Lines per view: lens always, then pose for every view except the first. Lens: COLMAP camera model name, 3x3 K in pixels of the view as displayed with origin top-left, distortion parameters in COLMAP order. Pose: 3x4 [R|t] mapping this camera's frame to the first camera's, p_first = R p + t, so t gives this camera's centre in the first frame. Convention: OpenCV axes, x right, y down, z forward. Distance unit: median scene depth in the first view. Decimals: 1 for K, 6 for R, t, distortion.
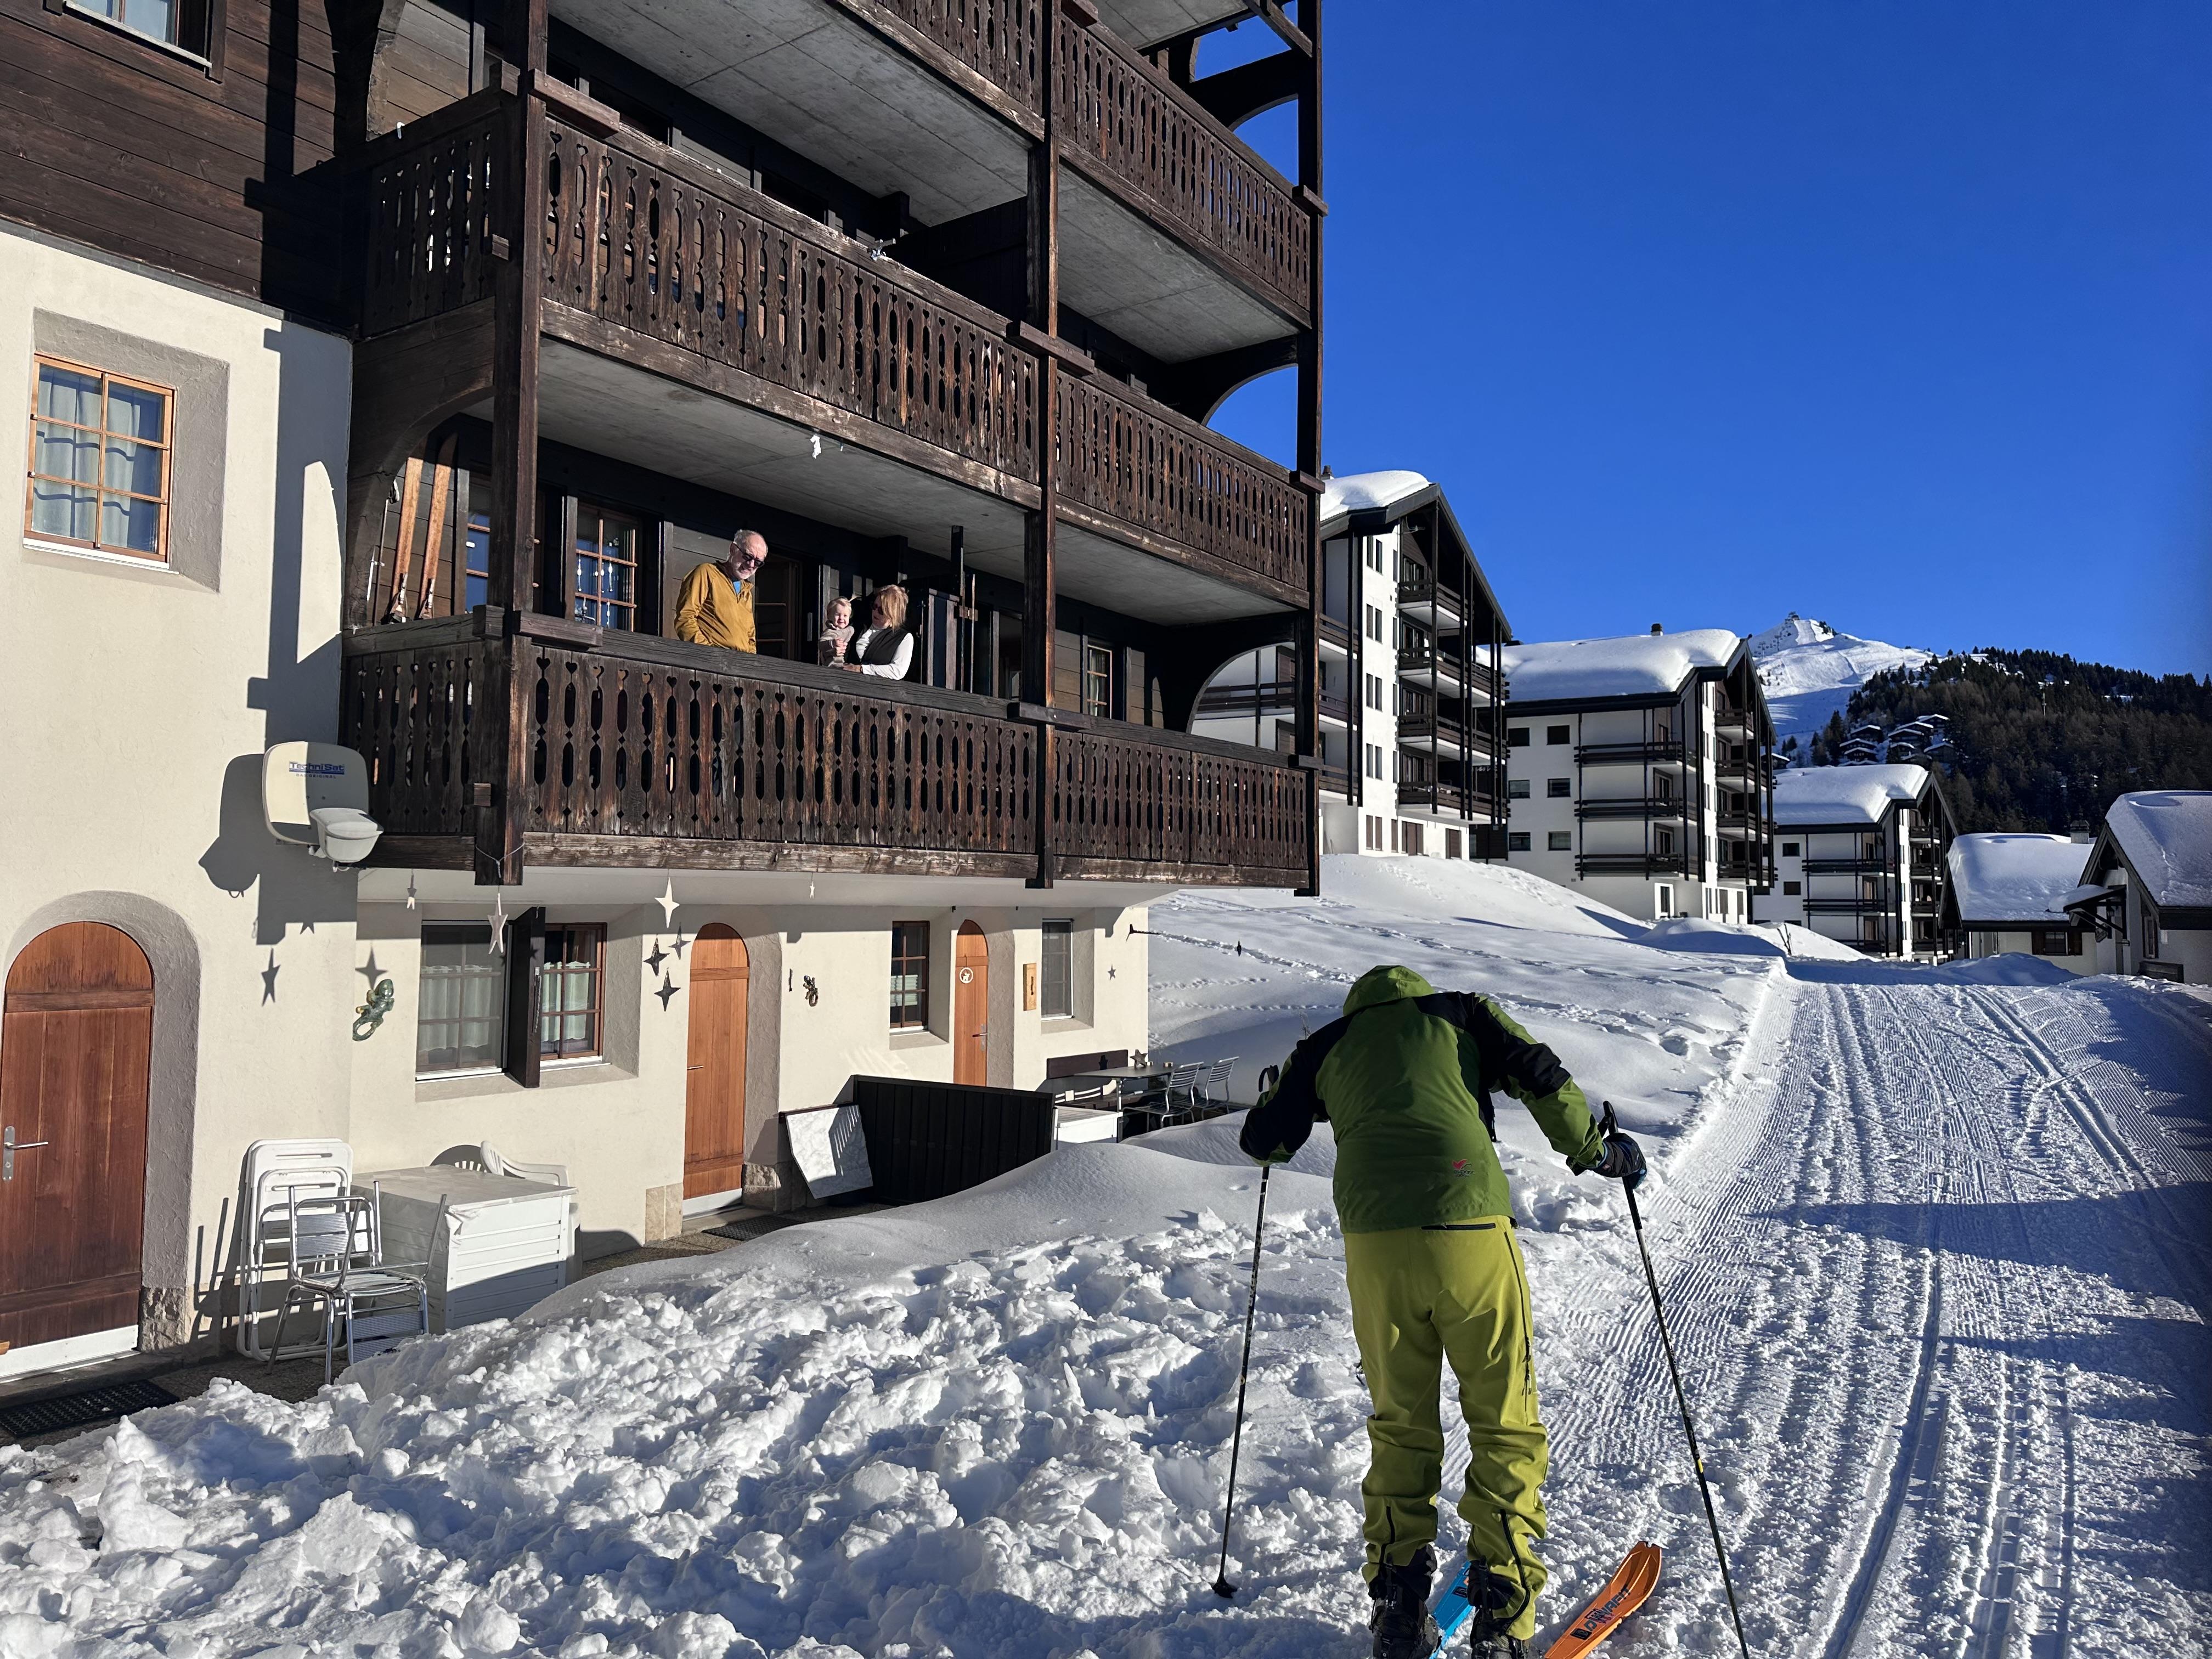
lens RADIAL K [[1521.6, 0, 1108.0], [0, 1521.6, 825.7], [0, 0, 1]] dist [-0.004263, -0.003505]
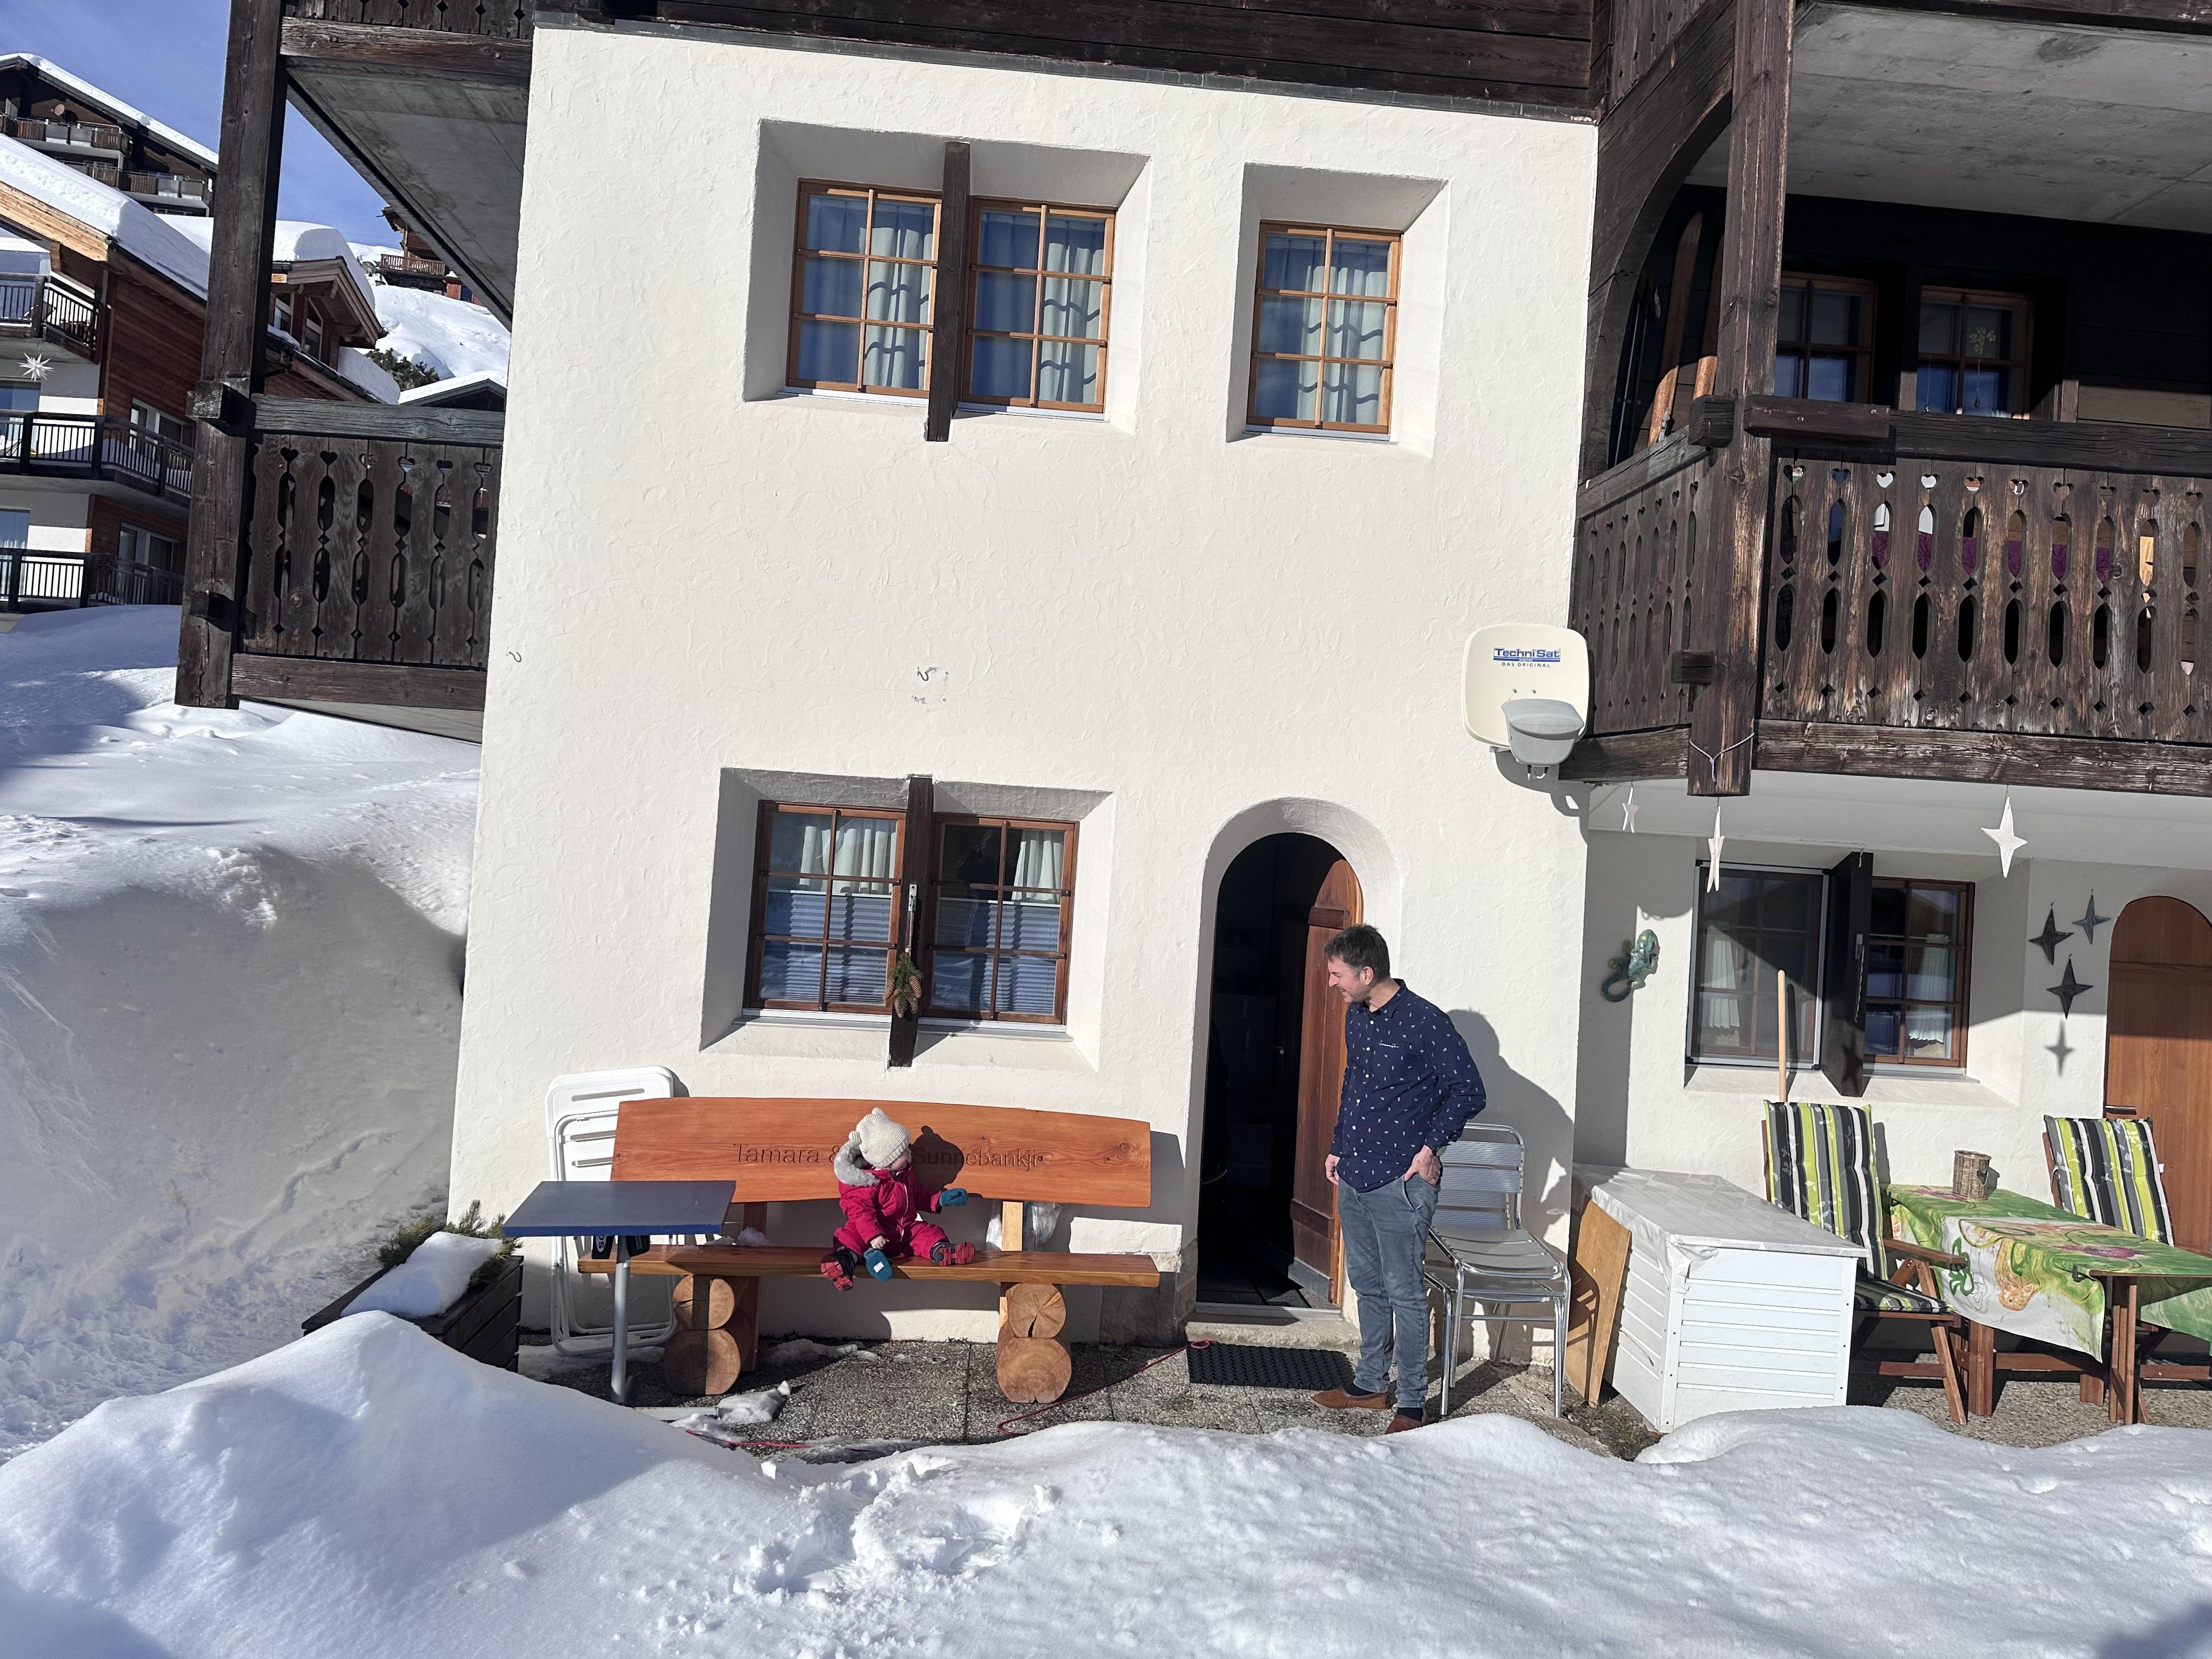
lens RADIAL K [[1521.6, 0, 1104.0], [0, 1521.6, 822.4], [0, 0, 1]] dist [-0.004263, -0.003505]
pose [[0.609280, 0.022923, -0.792624, -0.015927], [-0.016343, 0.999733, 0.016349, 0.040816], [0.792787, 0.002993, 0.609492, 0.318754]]
